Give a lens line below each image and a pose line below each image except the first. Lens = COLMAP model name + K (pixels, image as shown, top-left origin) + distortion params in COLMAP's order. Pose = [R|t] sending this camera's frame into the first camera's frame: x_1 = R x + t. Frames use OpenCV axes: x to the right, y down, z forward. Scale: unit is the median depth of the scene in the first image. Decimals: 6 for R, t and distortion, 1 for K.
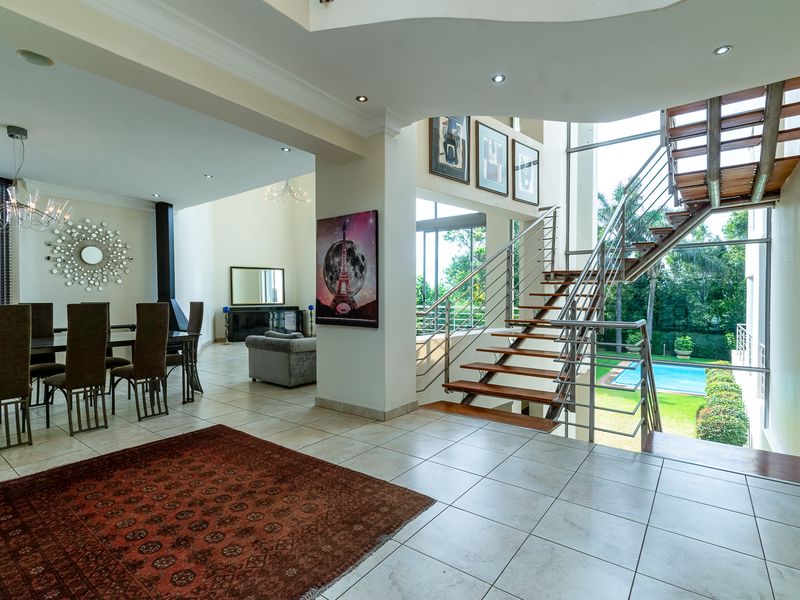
lens RADIAL K [[398.7, 0, 396.7], [0, 398.7, 310.4], [0, 0, 1]] dist [0.017917, -0.013018]
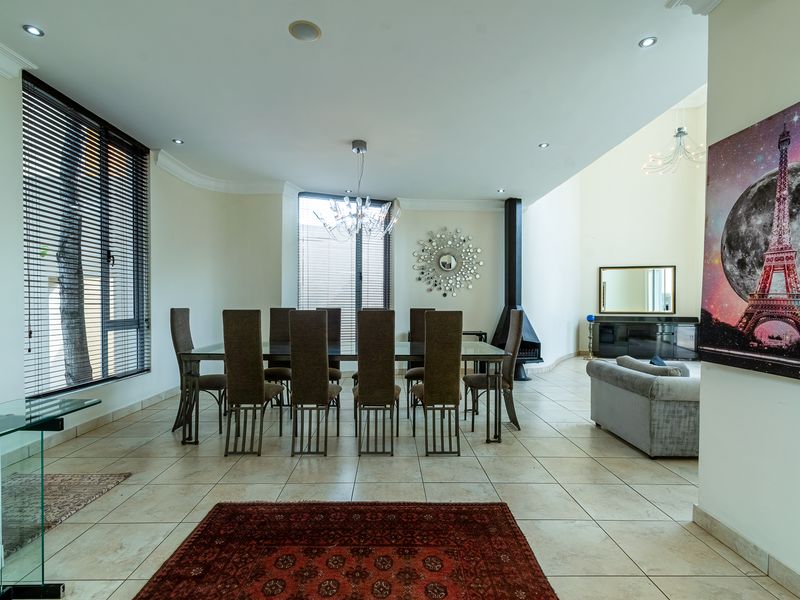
lens RADIAL K [[398.7, 0, 396.7], [0, 398.7, 310.4], [0, 0, 1]] dist [0.017917, -0.013018]
pose [[0.617213, 0.022336, -0.786479, -0.045074], [-0.034442, 0.999406, 0.001353, -0.015183], [0.786042, 0.026253, 0.617615, 0.397536]]
